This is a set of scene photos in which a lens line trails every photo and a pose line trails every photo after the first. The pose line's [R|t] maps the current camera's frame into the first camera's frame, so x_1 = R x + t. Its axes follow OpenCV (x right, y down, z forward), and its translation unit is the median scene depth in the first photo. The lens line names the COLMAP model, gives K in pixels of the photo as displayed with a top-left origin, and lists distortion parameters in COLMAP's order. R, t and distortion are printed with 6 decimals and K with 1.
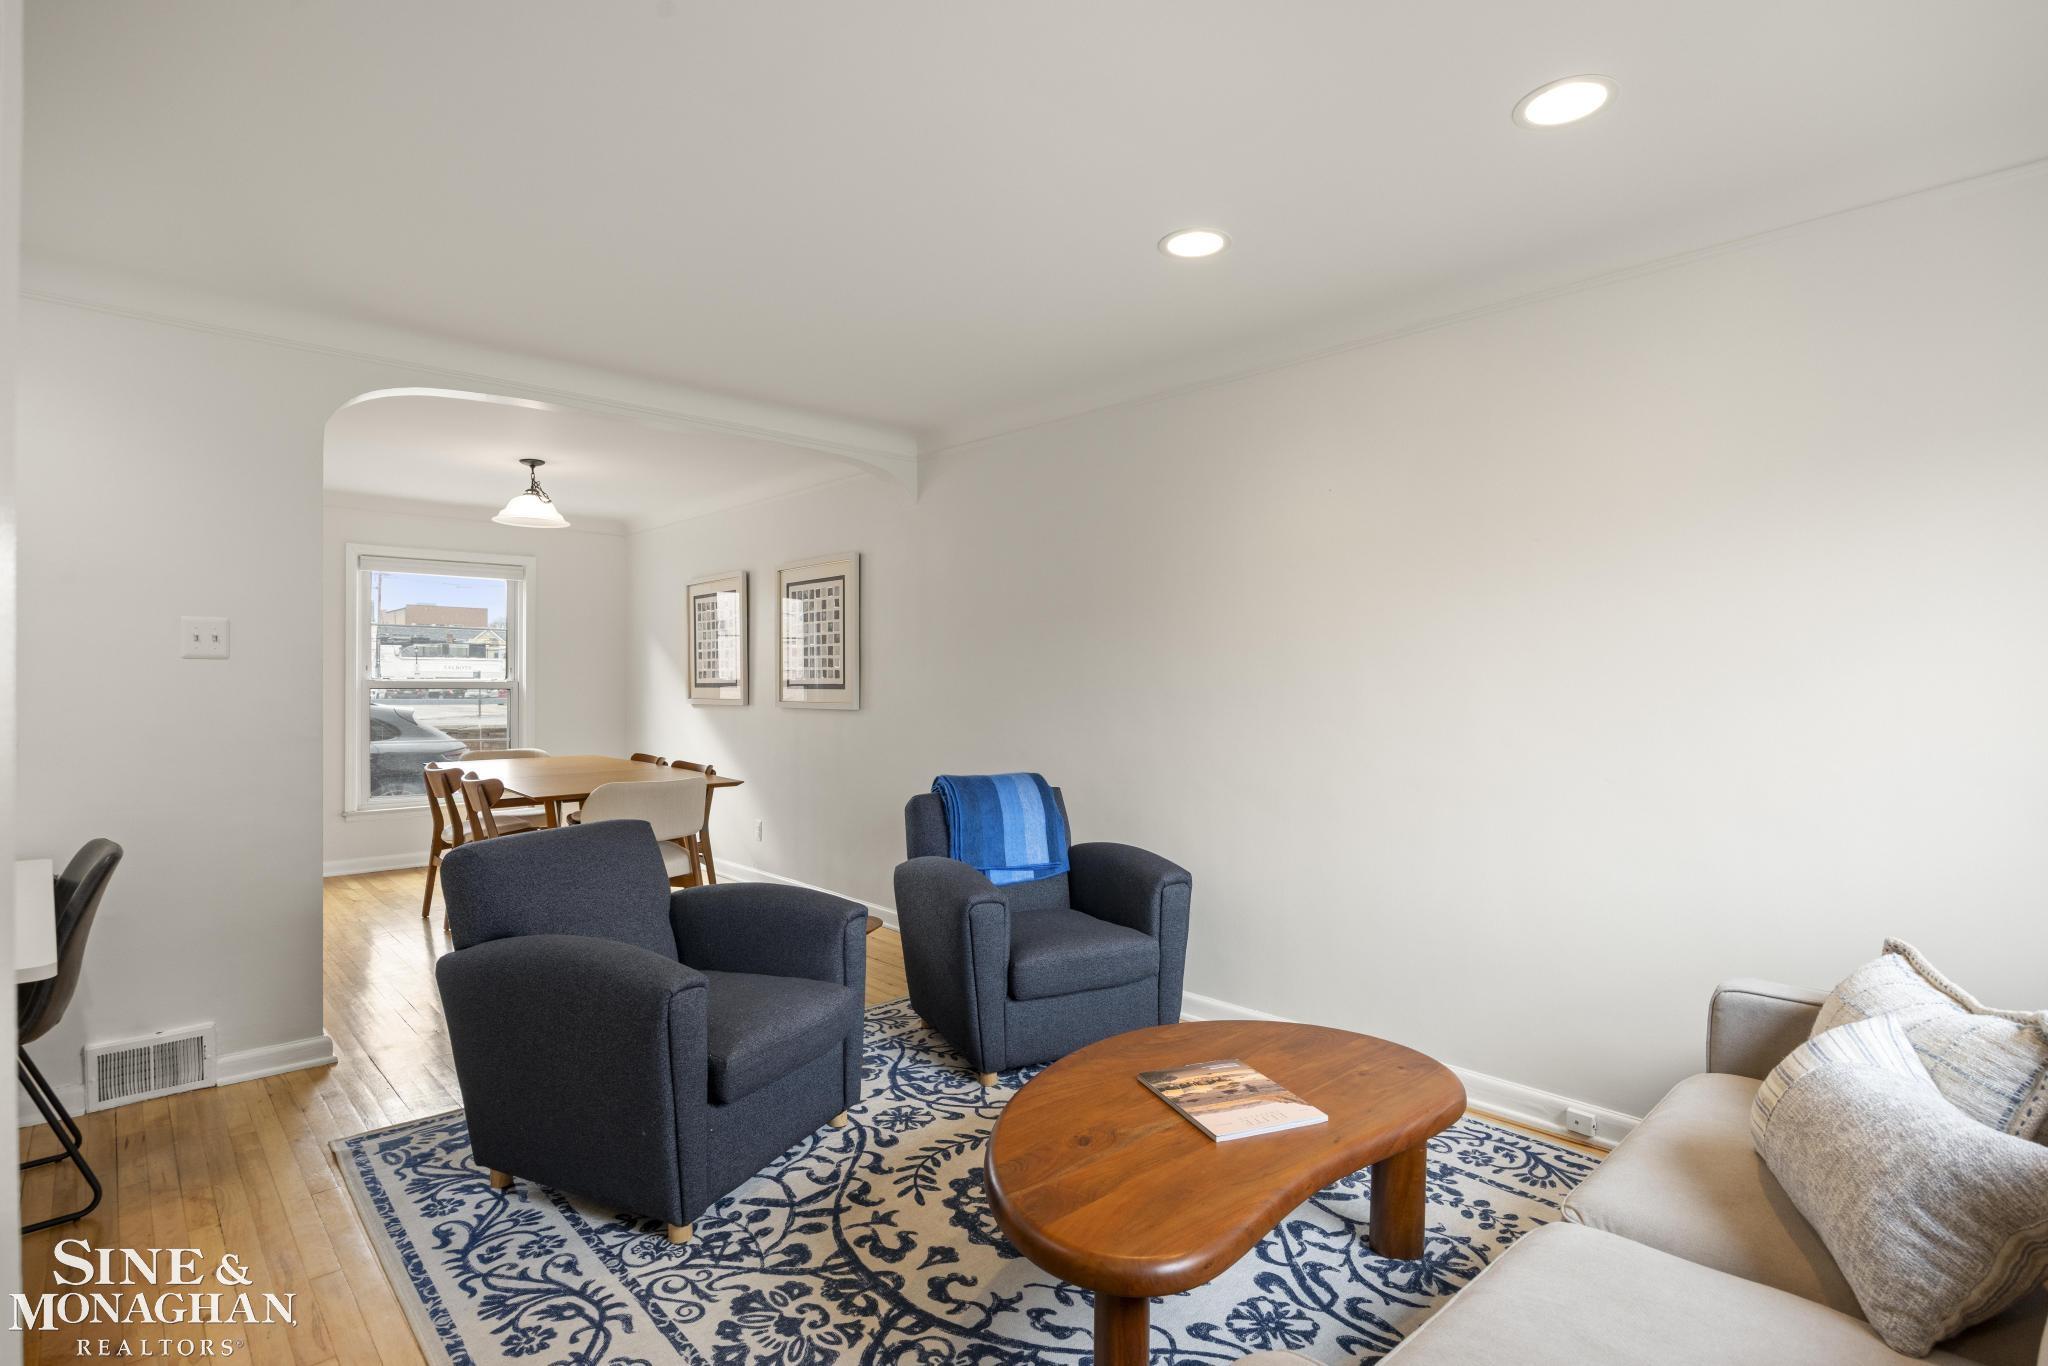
lens RADIAL K [[990.3, 0, 1024.0], [0, 990.3, 683.0], [0, 0, 1]] dist [0.000551, 0.000039]
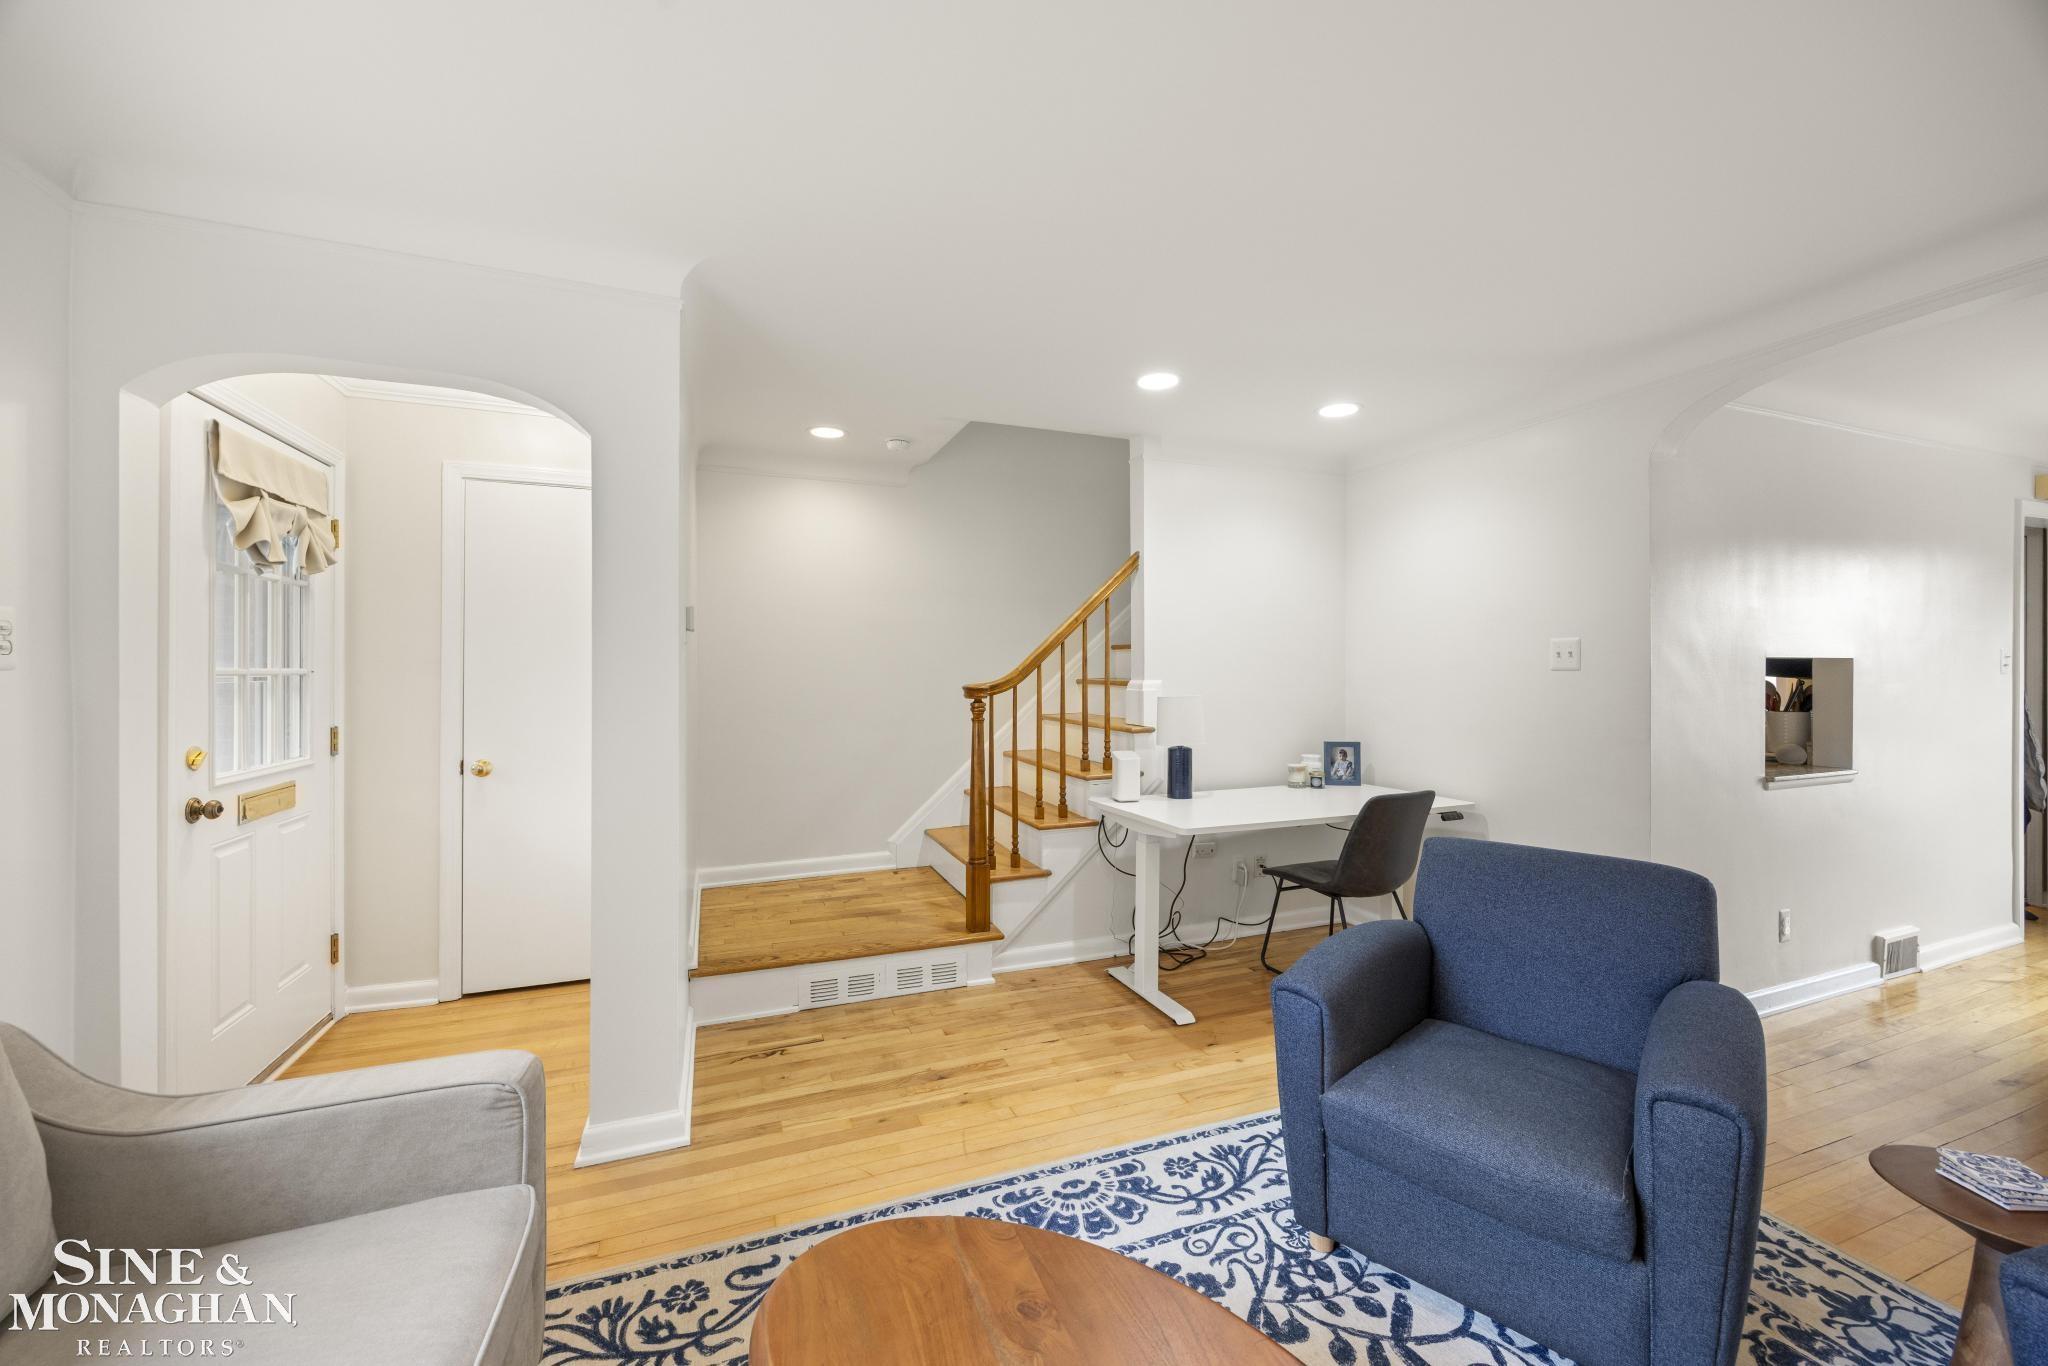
lens RADIAL K [[792.2, 0, 1023.0], [0, 792.2, 673.7], [0, 0, 1]] dist [0.001368, 0.000271]
pose [[-0.372723, -0.003982, -0.927934, 0.521818], [0.003610, 0.999977, -0.005741, -0.023649], [0.927936, -0.005489, -0.372700, 1.012853]]
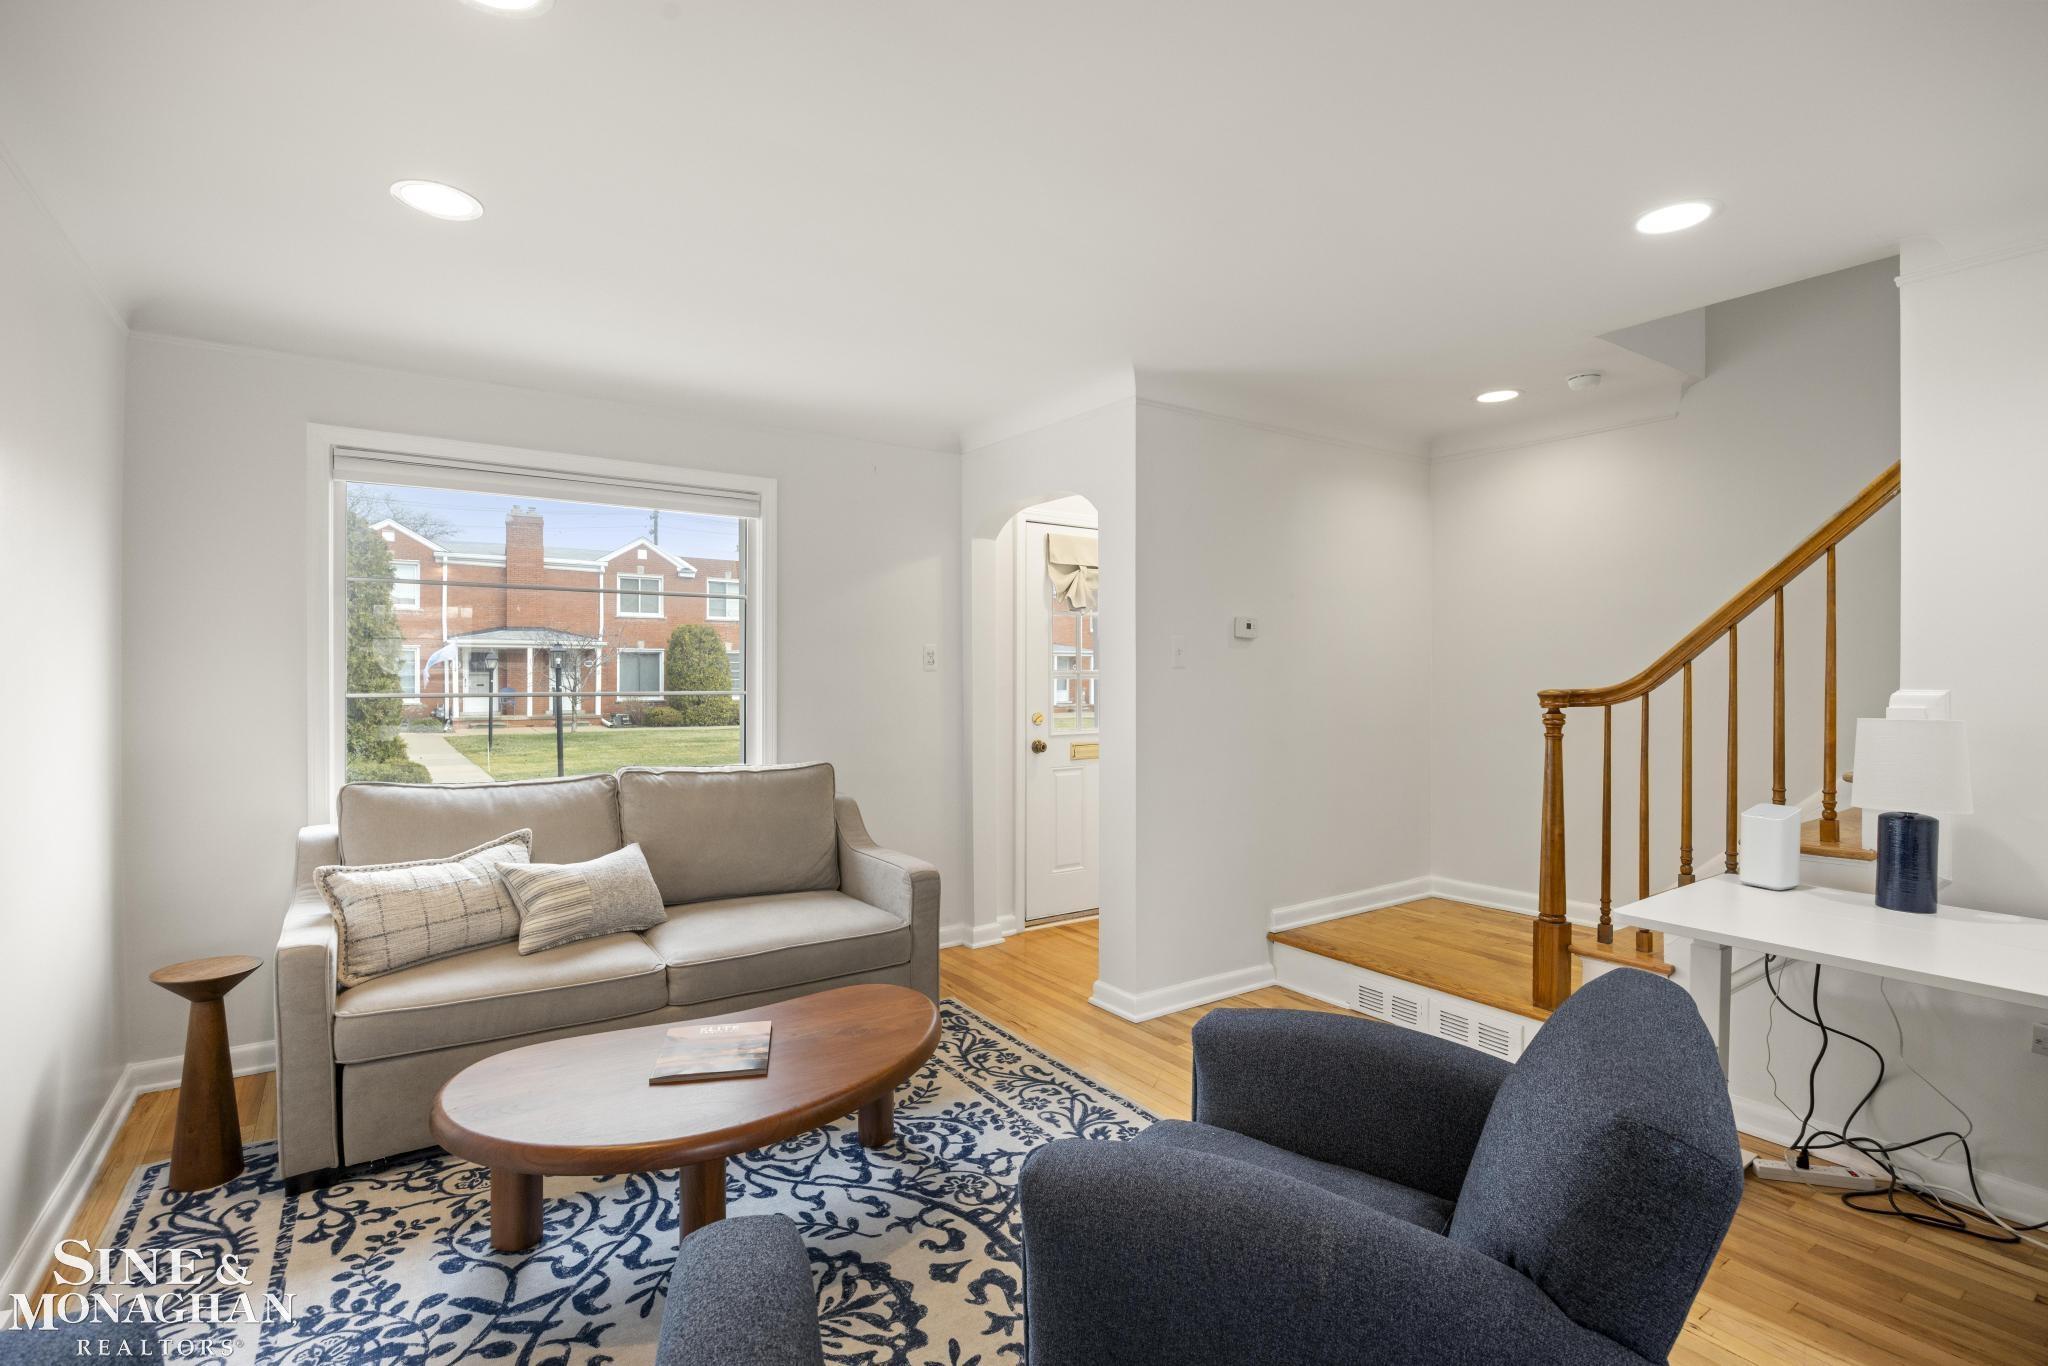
lens RADIAL K [[972.6, 0, 1029.5], [0, 972.6, 685.7], [0, 0, 1]] dist [-0.000023, -0.000117]
pose [[-0.989512, -0.009113, 0.144166, -0.294023], [-0.007825, 0.999924, 0.009504, -0.025677], [-0.144242, 0.008276, -0.989508, 1.893150]]
